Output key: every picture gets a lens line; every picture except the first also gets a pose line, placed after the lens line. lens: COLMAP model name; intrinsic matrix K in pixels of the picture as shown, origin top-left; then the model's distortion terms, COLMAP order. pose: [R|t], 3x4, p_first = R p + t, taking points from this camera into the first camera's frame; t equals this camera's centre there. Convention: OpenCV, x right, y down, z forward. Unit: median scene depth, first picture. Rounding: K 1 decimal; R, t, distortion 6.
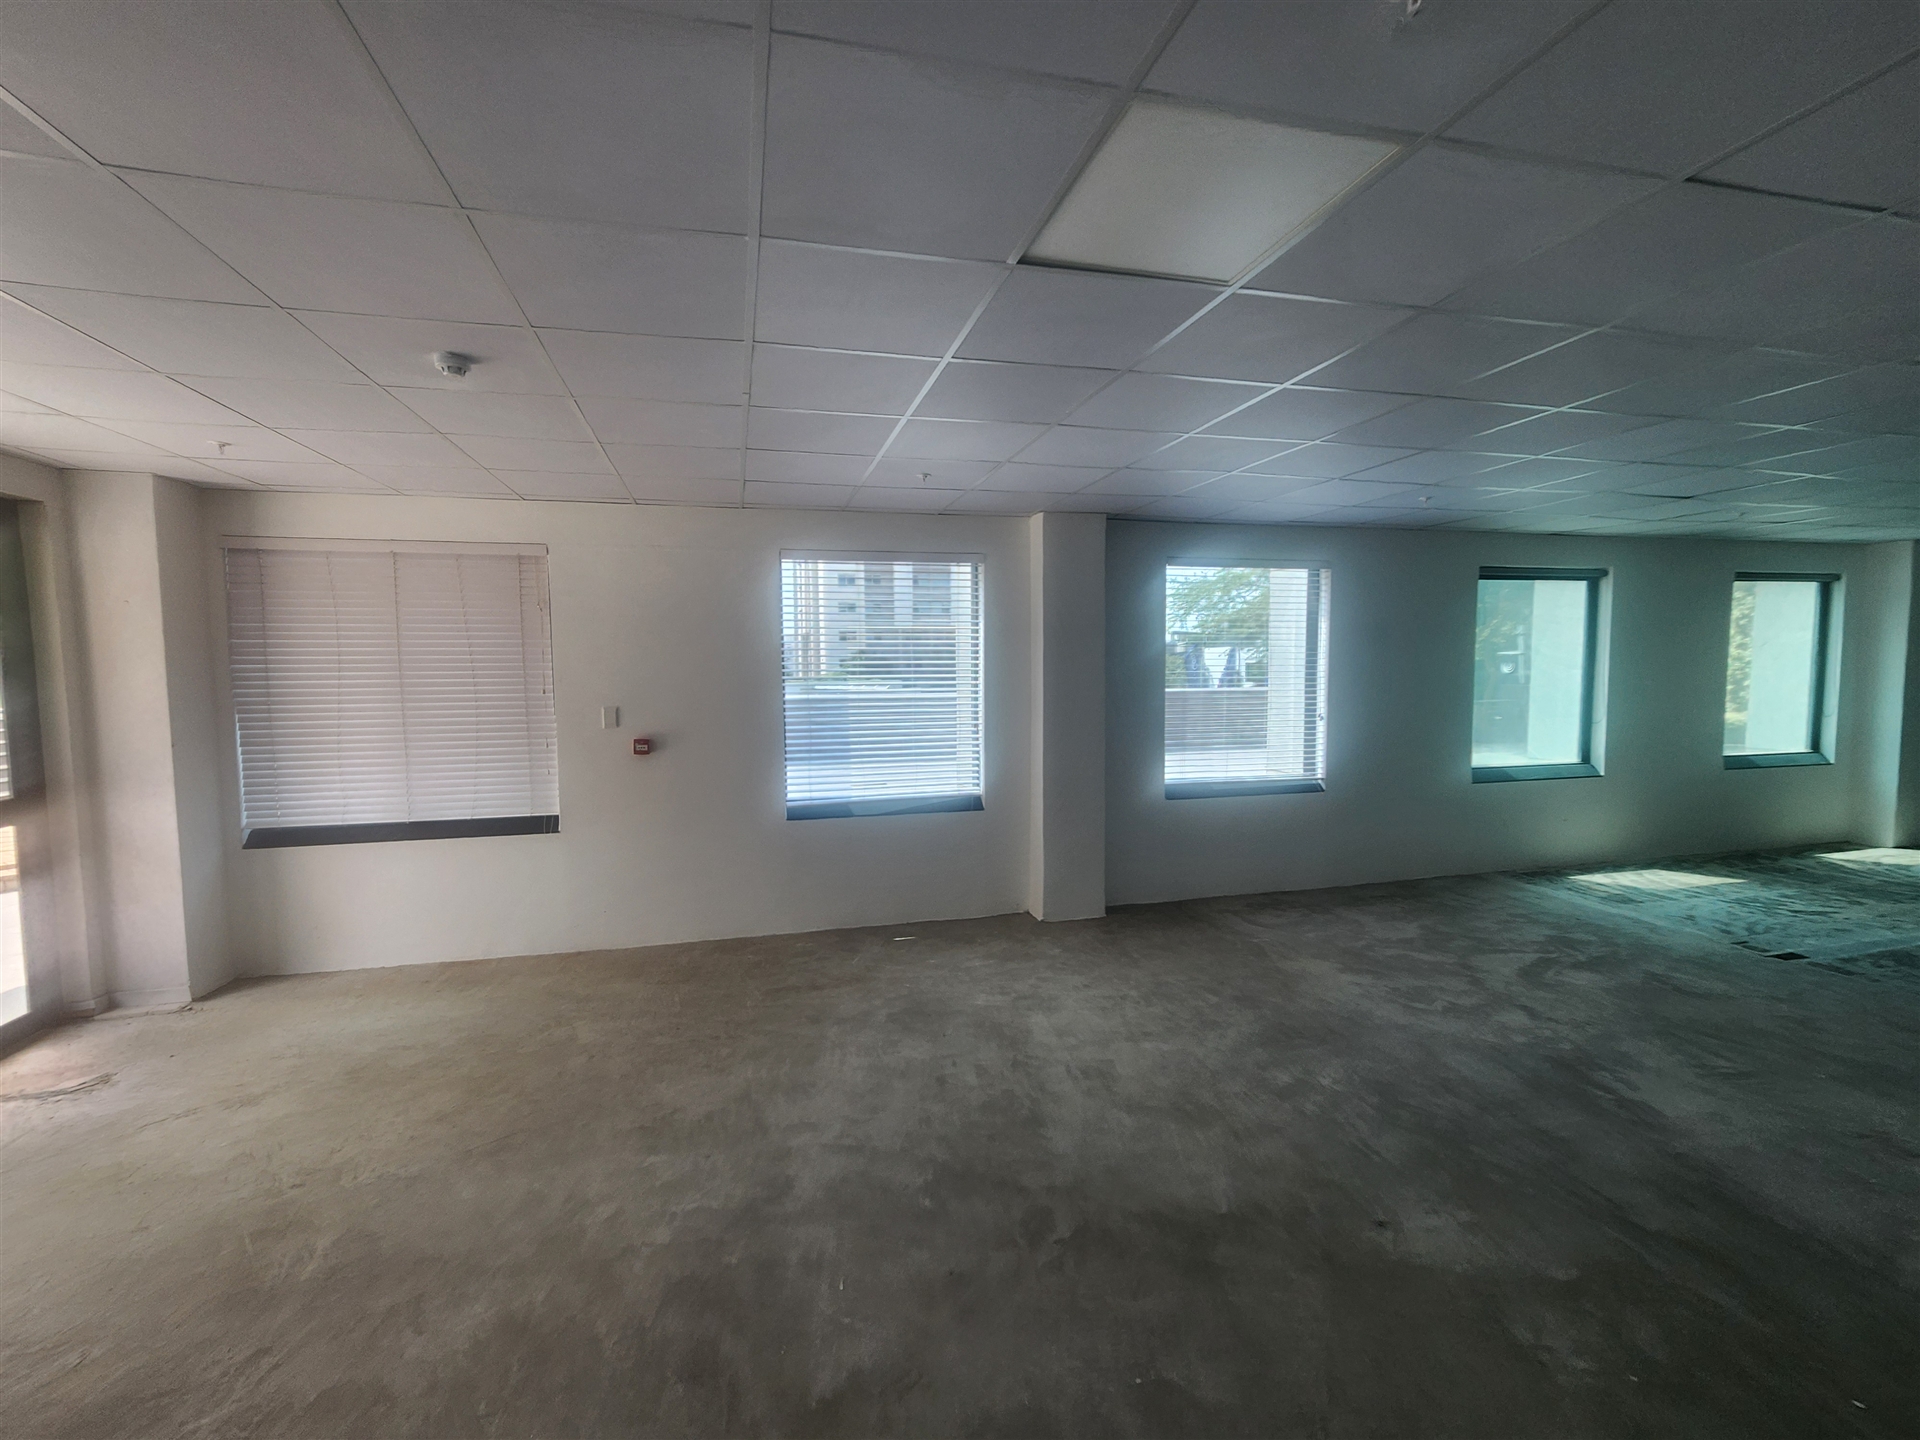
lens RADIAL K [[858.7, 0, 951.3], [0, 858.7, 721.8], [0, 0, 1]] dist [0.002318, 0.000297]
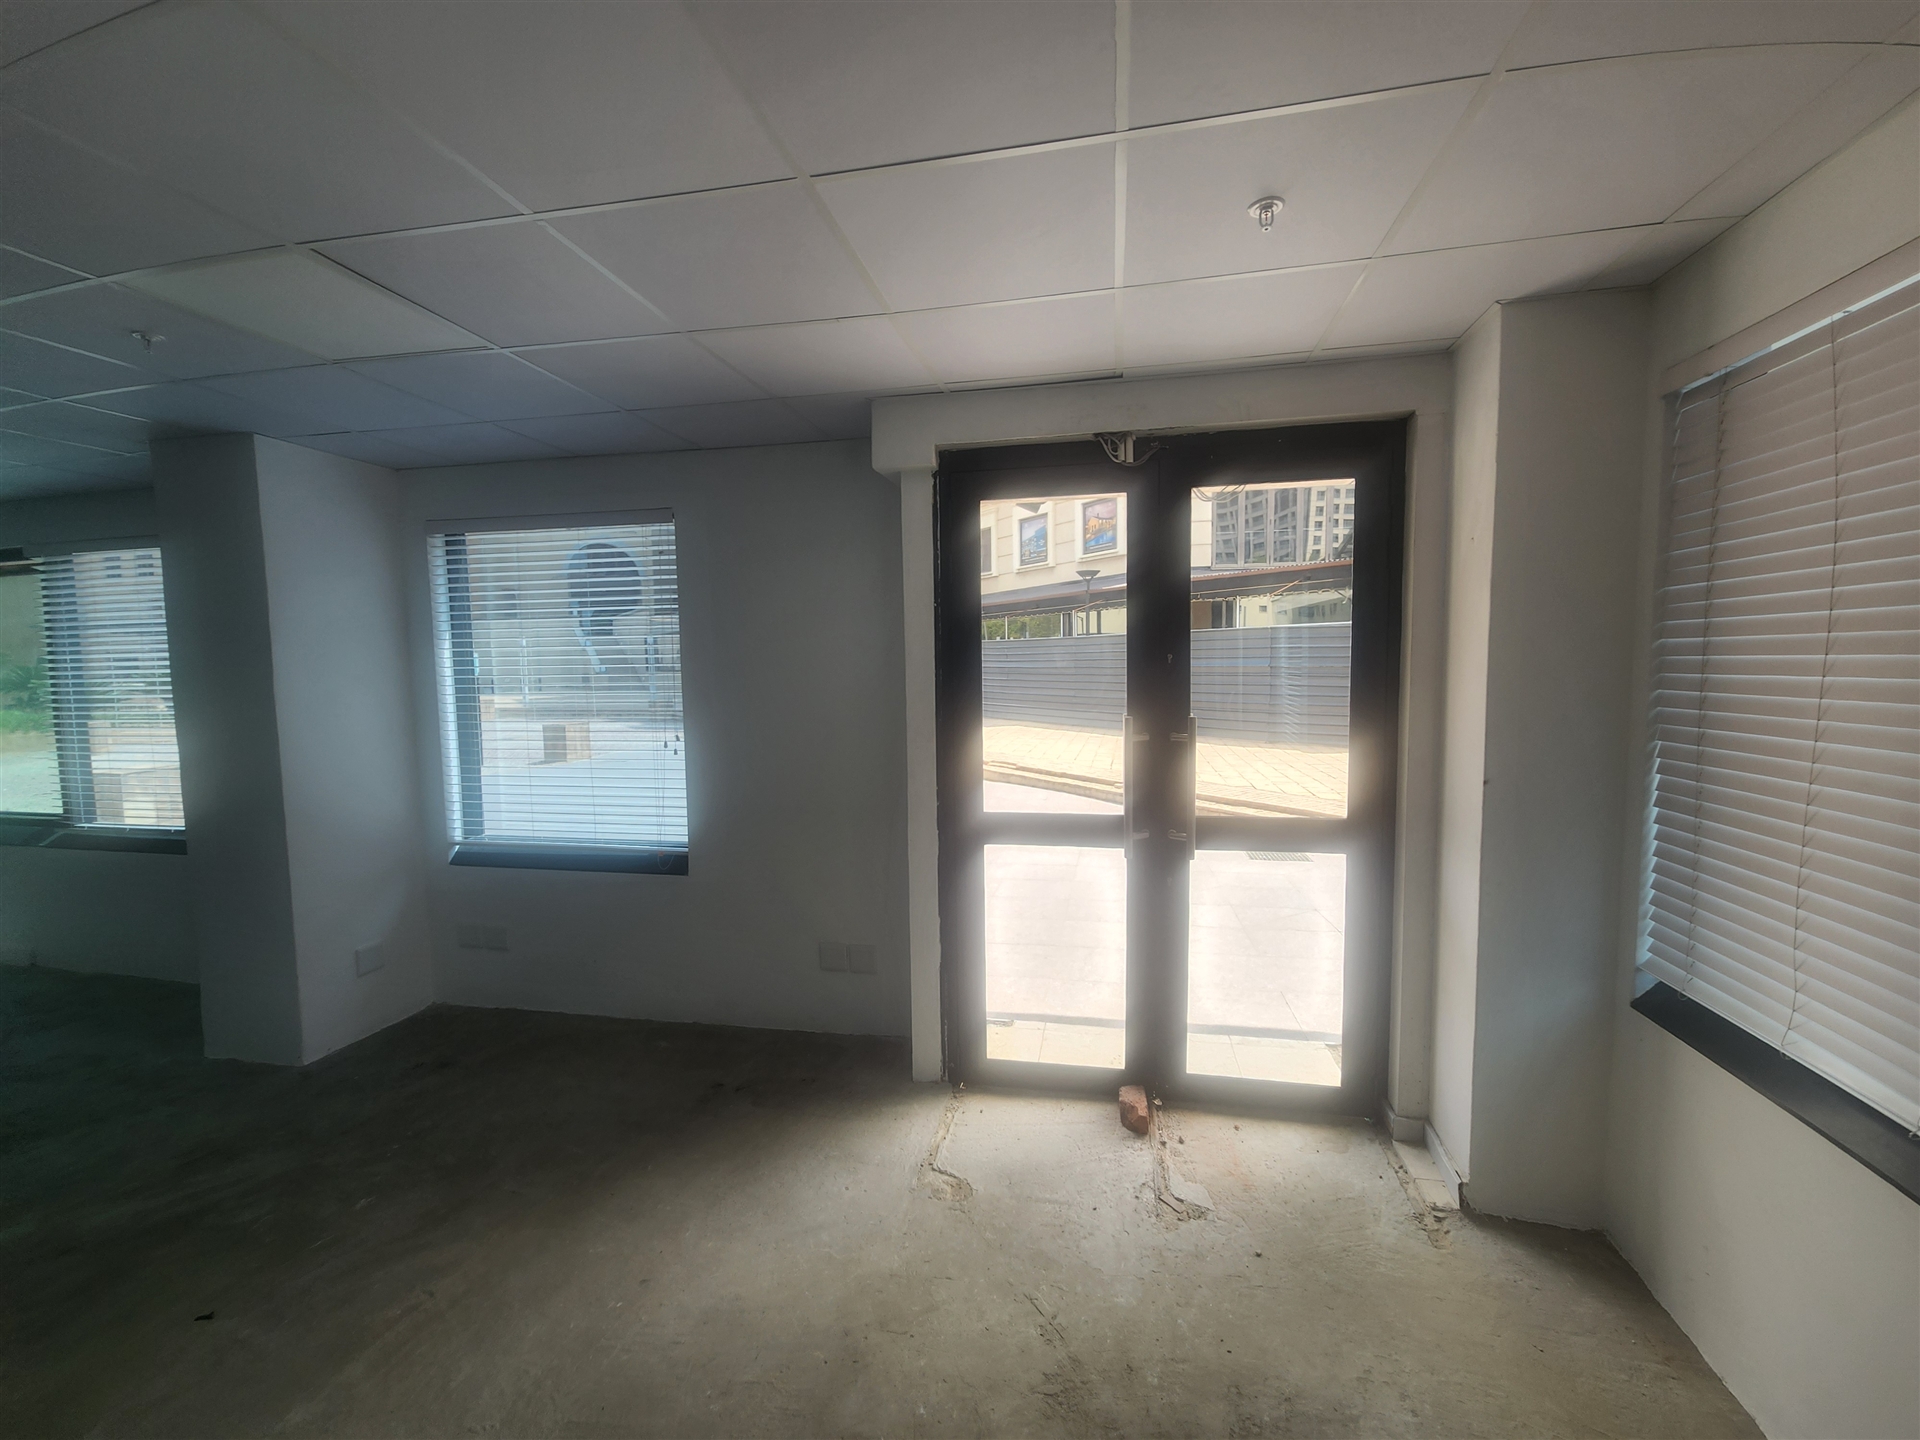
lens RADIAL K [[788.5, 0, 967.7], [0, 788.5, 724.1], [0, 0, 1]] dist [0.000014, -0.001017]
pose [[-0.431246, 0.082314, -0.898472, -0.255914], [-0.041626, 0.992954, 0.110950, -0.050746], [0.901274, 0.085247, -0.424781, 0.828219]]
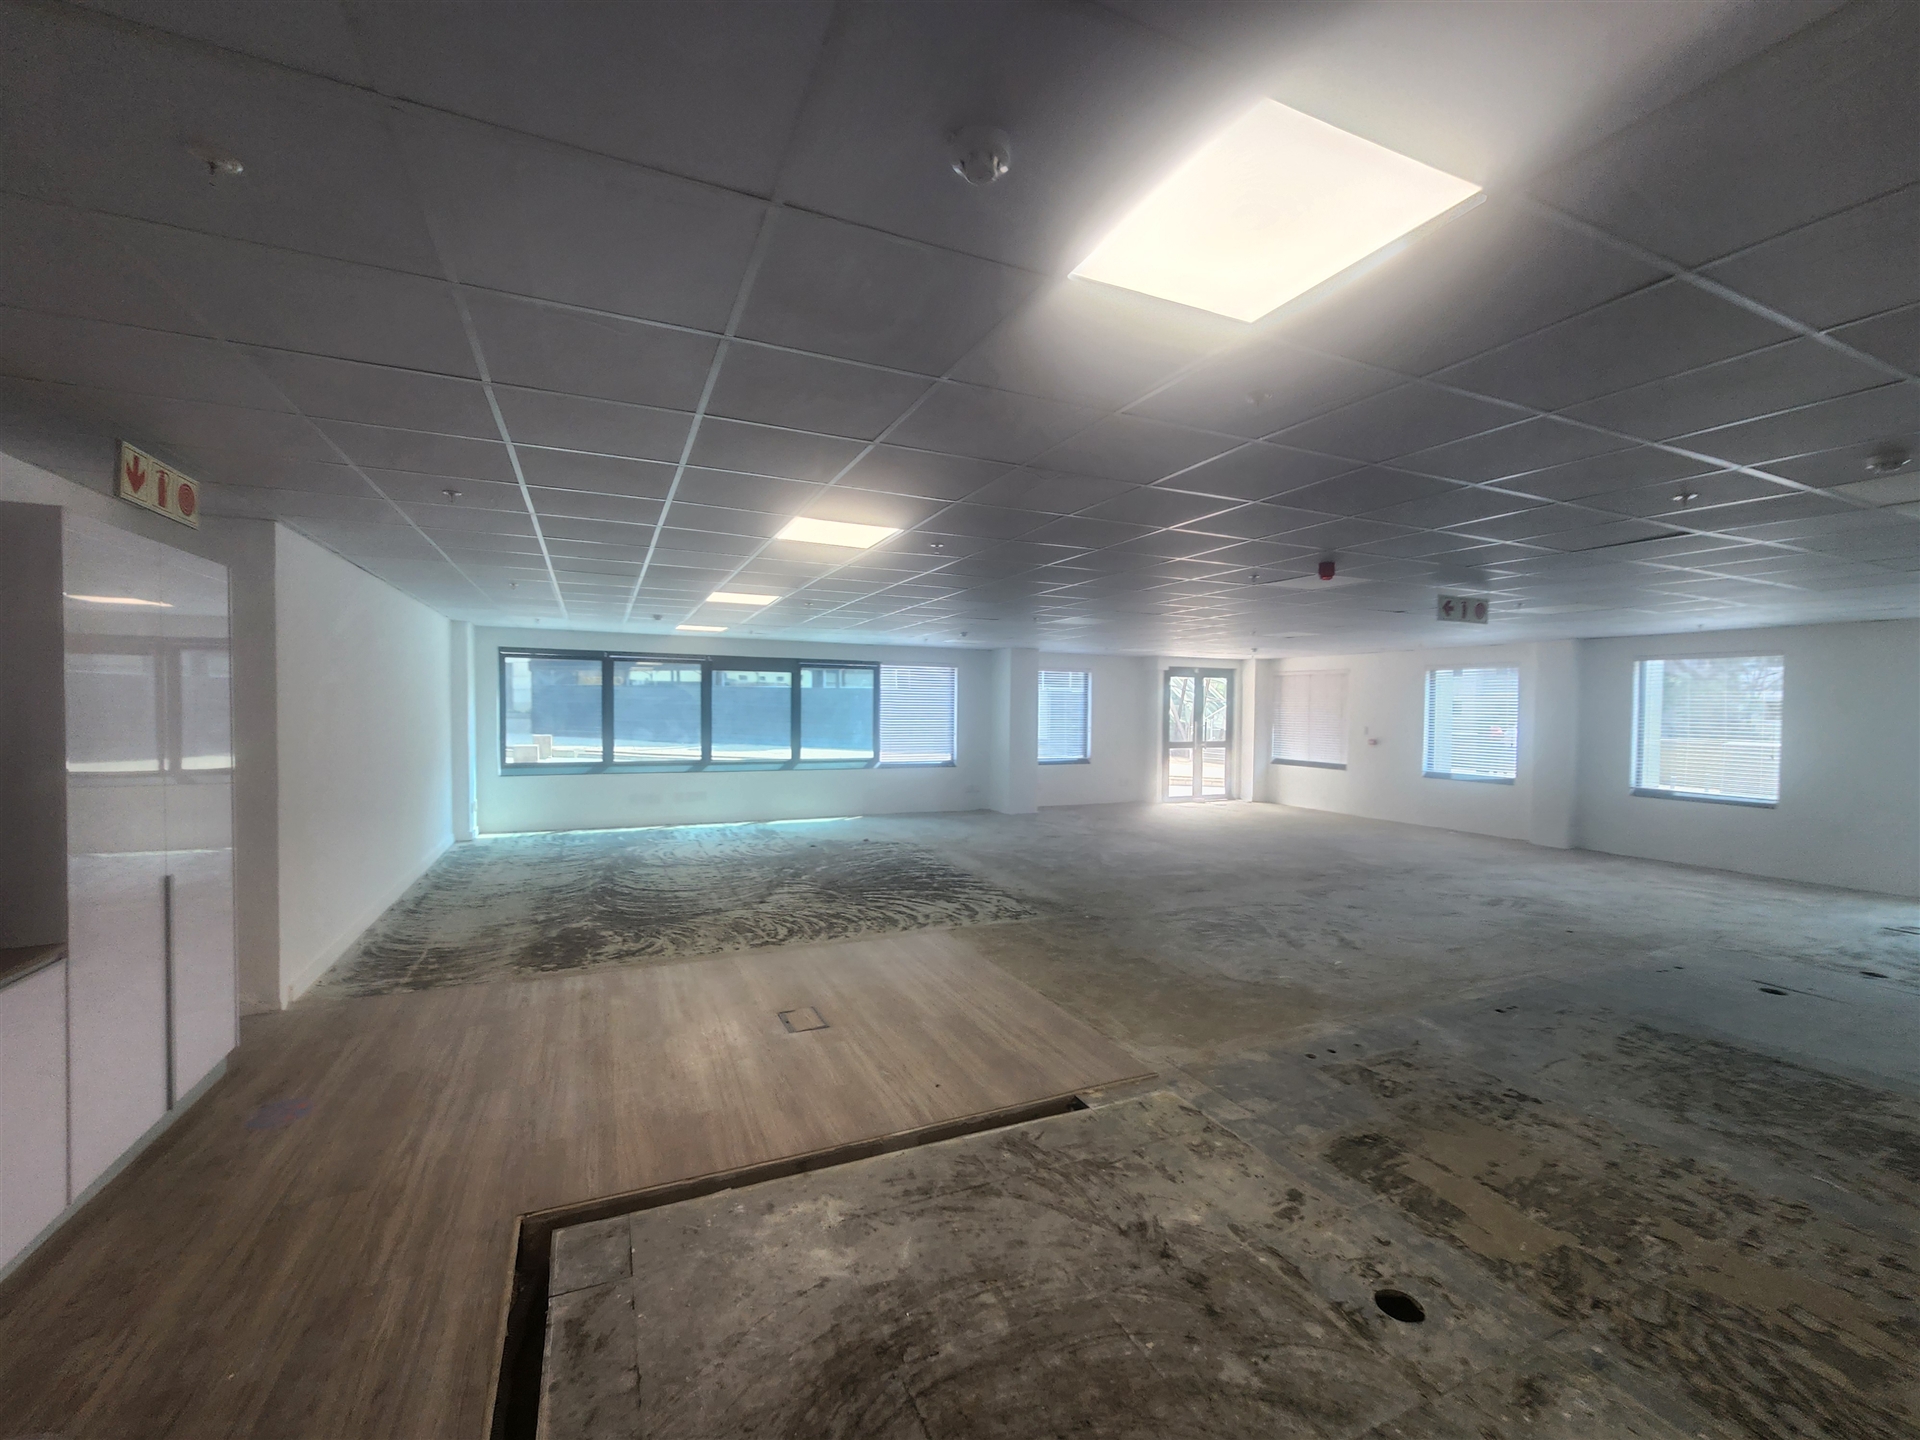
lens RADIAL K [[788.5, 0, 958.8], [0, 788.5, 726.3], [0, 0, 1]] dist [0.000014, -0.001017]
pose [[0.186337, 0.035982, -0.981827, 1.988156], [-0.077345, 0.996765, 0.021851, 0.028285], [0.979437, 0.071868, 0.188517, -0.803296]]
